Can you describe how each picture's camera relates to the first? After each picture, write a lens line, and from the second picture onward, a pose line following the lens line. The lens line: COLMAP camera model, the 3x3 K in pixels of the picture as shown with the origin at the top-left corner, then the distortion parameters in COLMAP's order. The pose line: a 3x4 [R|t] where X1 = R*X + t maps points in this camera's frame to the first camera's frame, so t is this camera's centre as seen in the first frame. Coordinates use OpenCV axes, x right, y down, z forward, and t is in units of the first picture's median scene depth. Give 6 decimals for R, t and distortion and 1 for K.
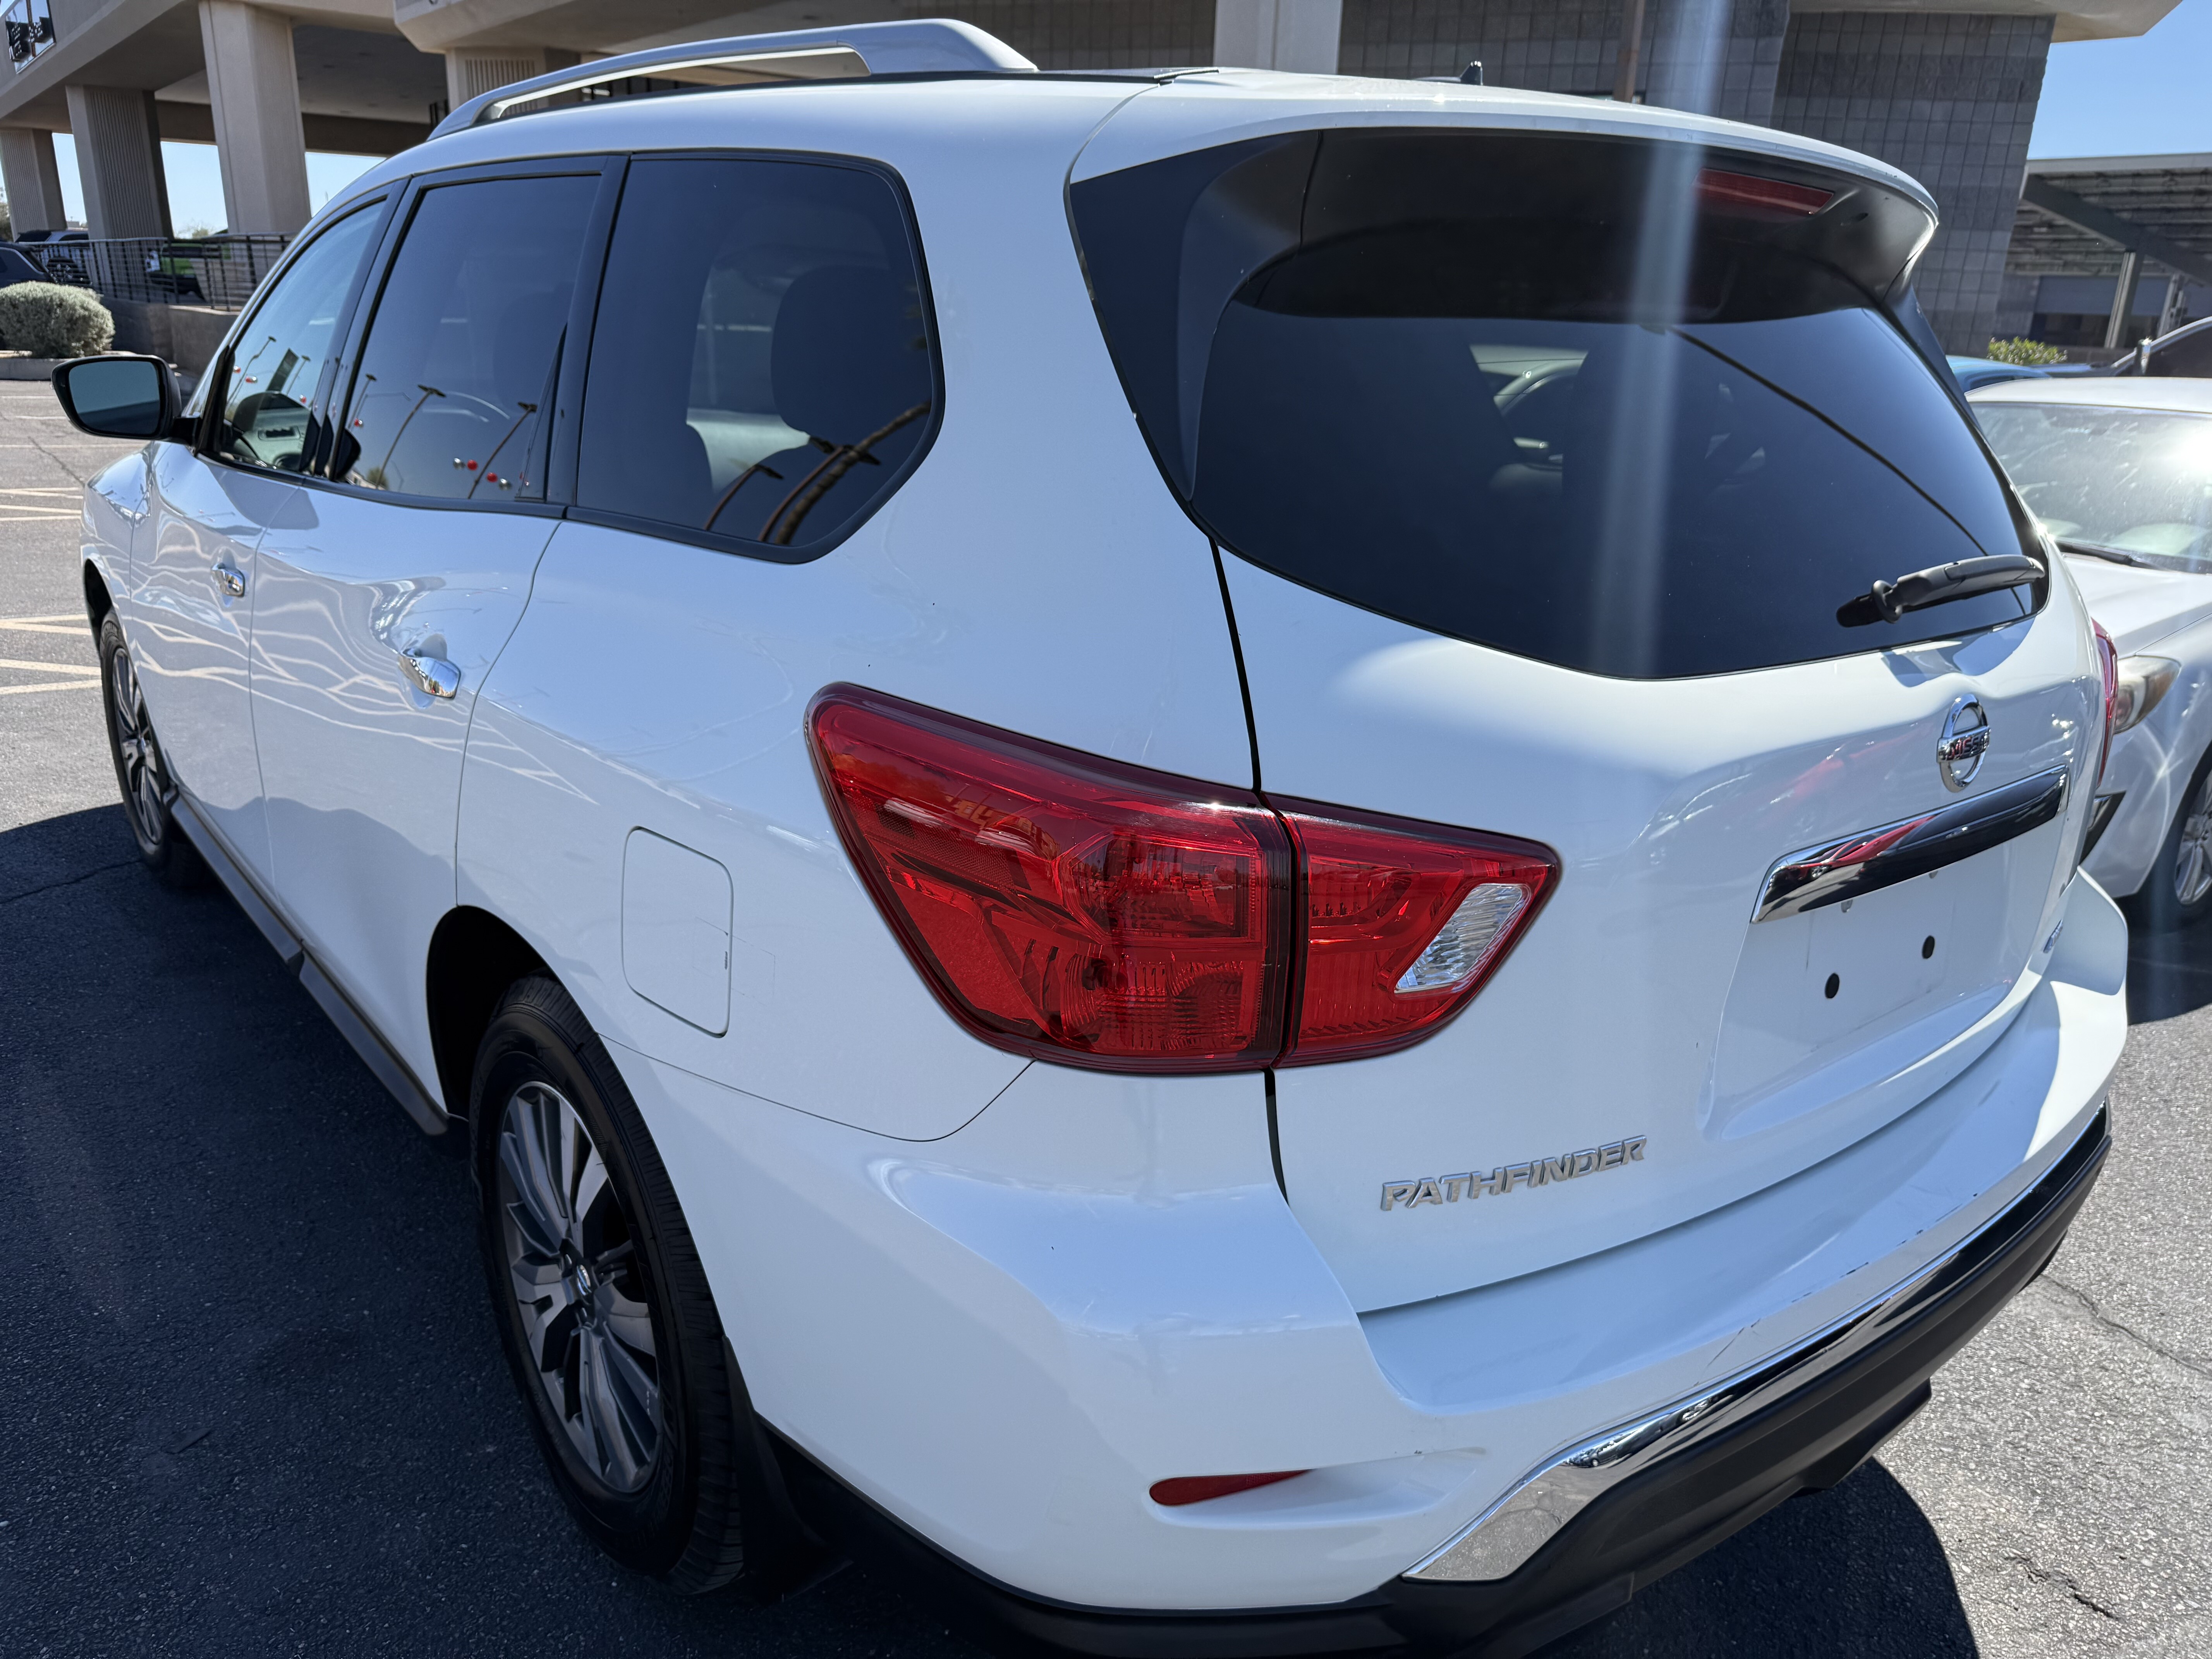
lens RADIAL K [[1568.7, 0, 1106.0], [0, 1568.7, 829.5], [0, 0, 1]] dist [-0.002710, -0.006311]
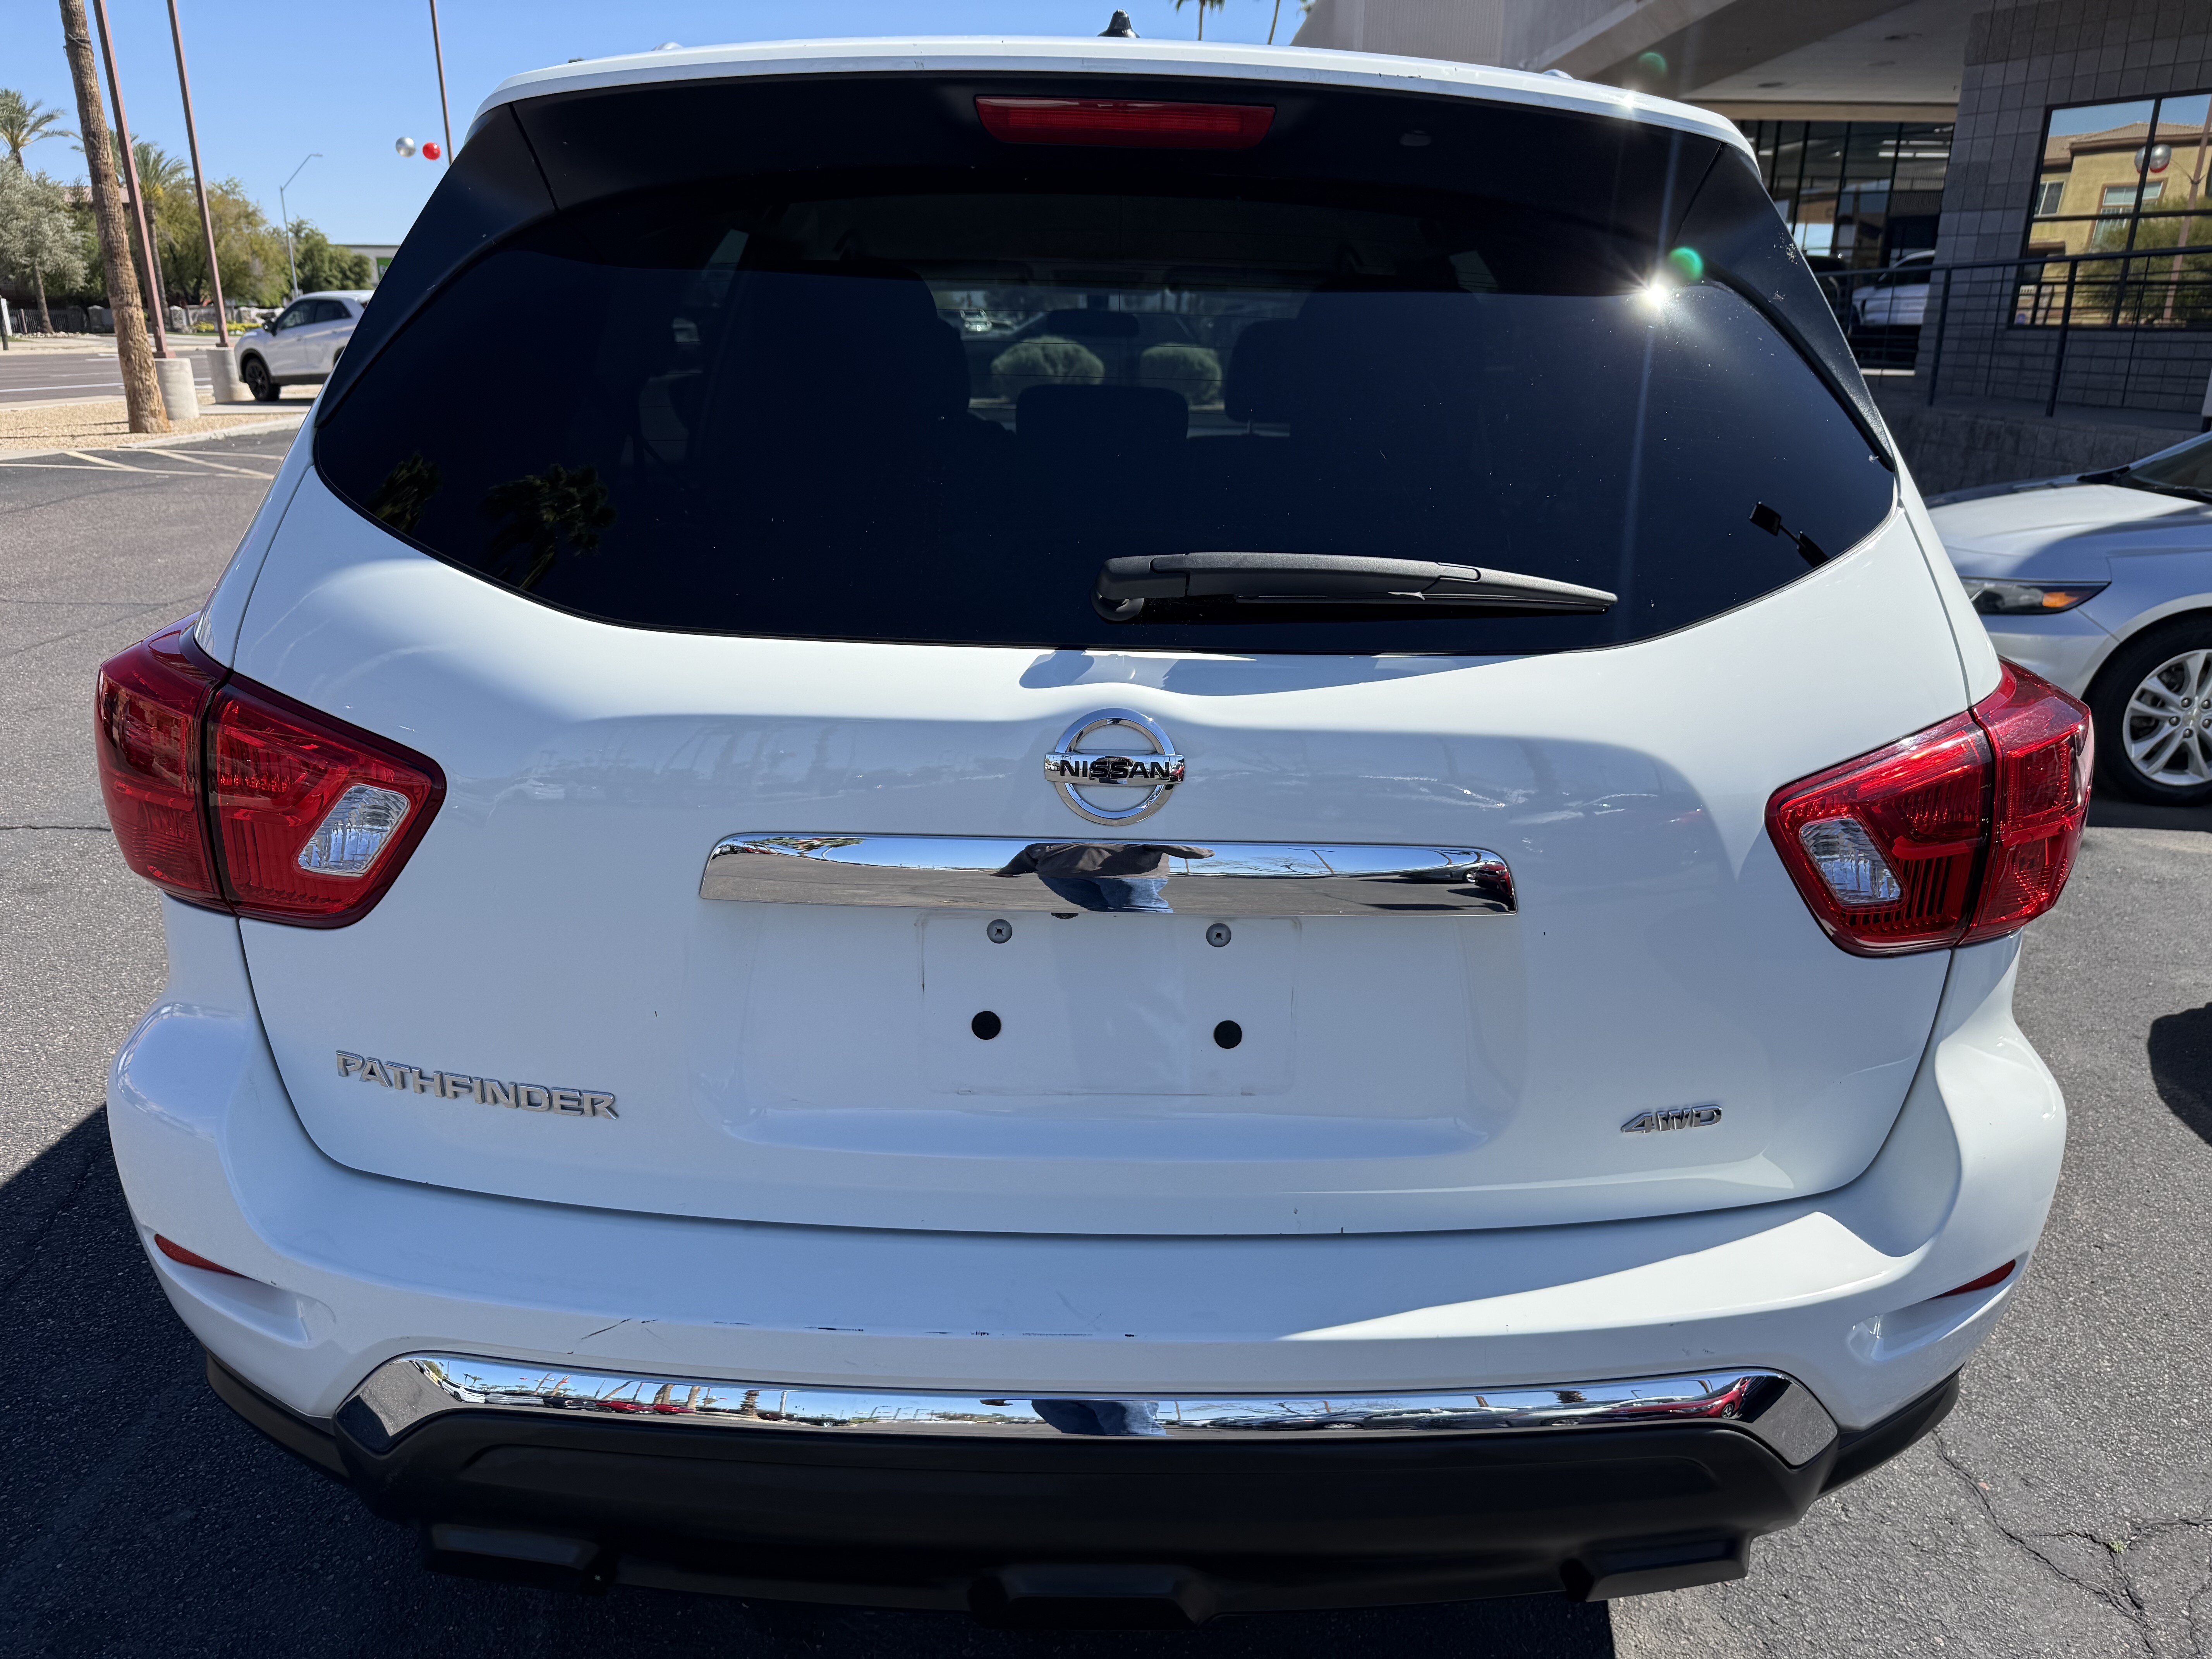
lens RADIAL K [[1568.7, 0, 1106.0], [0, 1568.7, 829.5], [0, 0, 1]] dist [-0.002710, -0.006311]
pose [[0.807882, 0.163702, -0.566152, 1.120700], [-0.182263, 0.982954, 0.024137, -0.046849], [0.560452, 0.083689, 0.823948, 0.354515]]
